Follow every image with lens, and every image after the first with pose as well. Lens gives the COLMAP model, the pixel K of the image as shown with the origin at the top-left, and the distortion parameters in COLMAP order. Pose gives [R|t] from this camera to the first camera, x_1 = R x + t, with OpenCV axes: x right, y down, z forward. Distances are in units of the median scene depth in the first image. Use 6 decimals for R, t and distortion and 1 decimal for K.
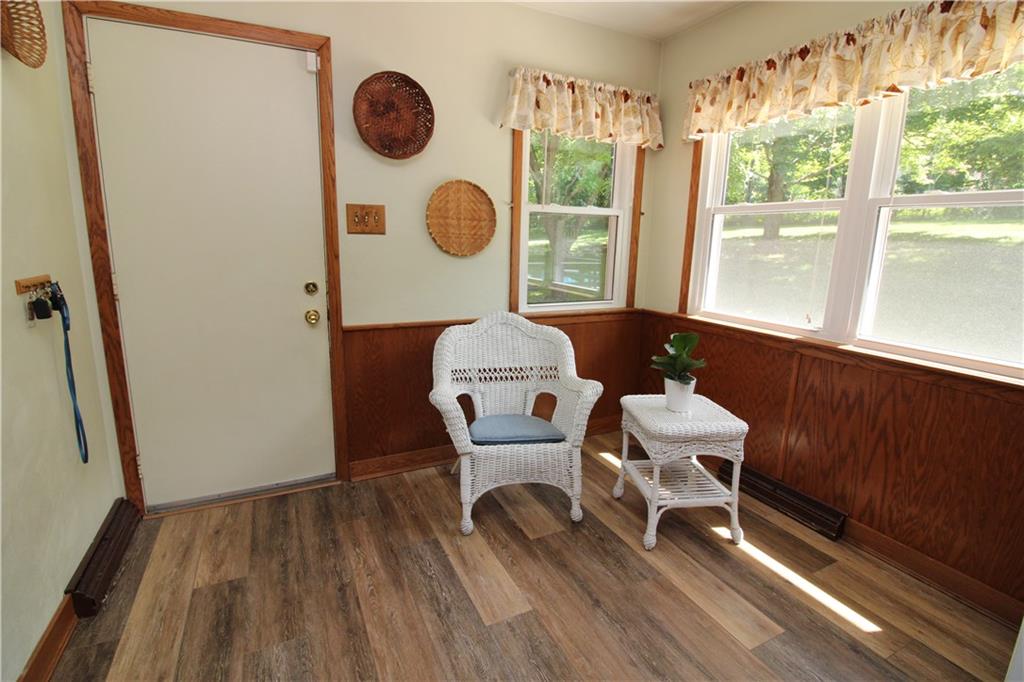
lens RADIAL K [[470.6, 0, 507.9], [0, 470.6, 330.6], [0, 0, 1]] dist [-0.032988, -0.000237]
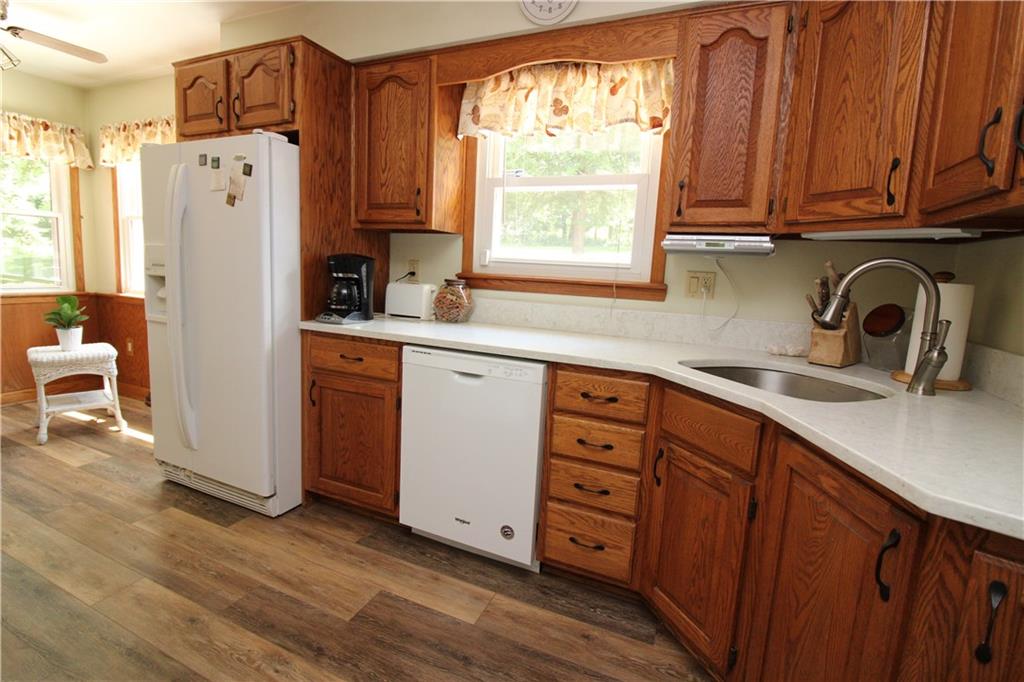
lens RADIAL K [[470.6, 0, 507.9], [0, 470.6, 330.6], [0, 0, 1]] dist [-0.032988, -0.000237]
pose [[0.751865, -0.062693, 0.656329, 0.372566], [0.087669, 0.996136, -0.005279, 0.191633], [-0.653462, 0.061509, 0.754456, -0.783198]]
